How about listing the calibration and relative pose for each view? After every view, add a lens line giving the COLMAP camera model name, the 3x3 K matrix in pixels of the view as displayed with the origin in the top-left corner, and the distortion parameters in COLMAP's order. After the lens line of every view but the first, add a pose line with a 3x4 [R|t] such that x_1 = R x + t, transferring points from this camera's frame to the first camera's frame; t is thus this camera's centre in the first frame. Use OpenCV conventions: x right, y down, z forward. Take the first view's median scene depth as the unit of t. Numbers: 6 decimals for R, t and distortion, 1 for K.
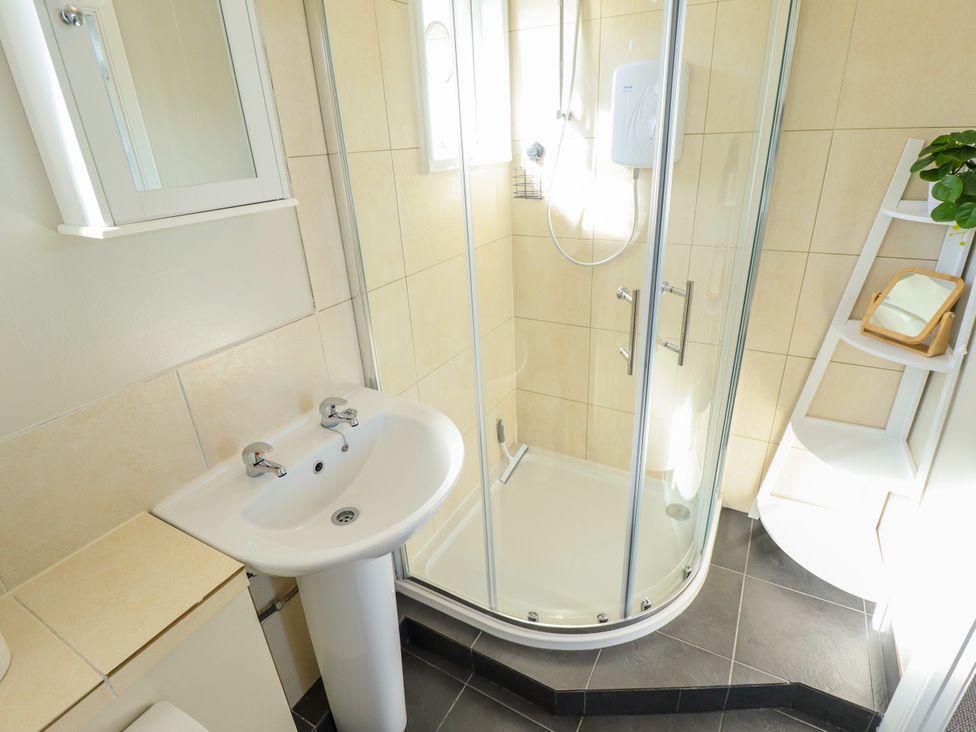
lens RADIAL K [[505.8, 0, 499.5], [0, 505.8, 359.1], [0, 0, 1]] dist [-0.000283, -0.013985]
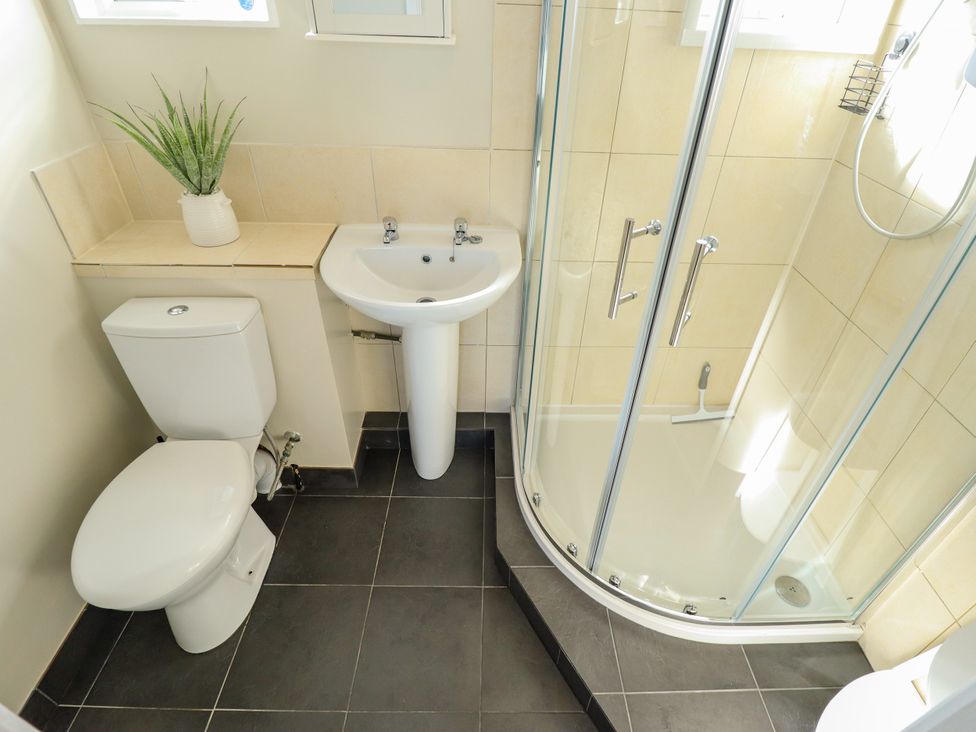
lens RADIAL K [[505.8, 0, 499.5], [0, 505.8, 359.1], [0, 0, 1]] dist [-0.000283, -0.013985]
pose [[0.501172, 0.558340, -0.661123, 0.500299], [-0.401376, 0.826830, 0.394017, -0.112964], [0.766632, 0.067889, 0.638488, 0.195029]]
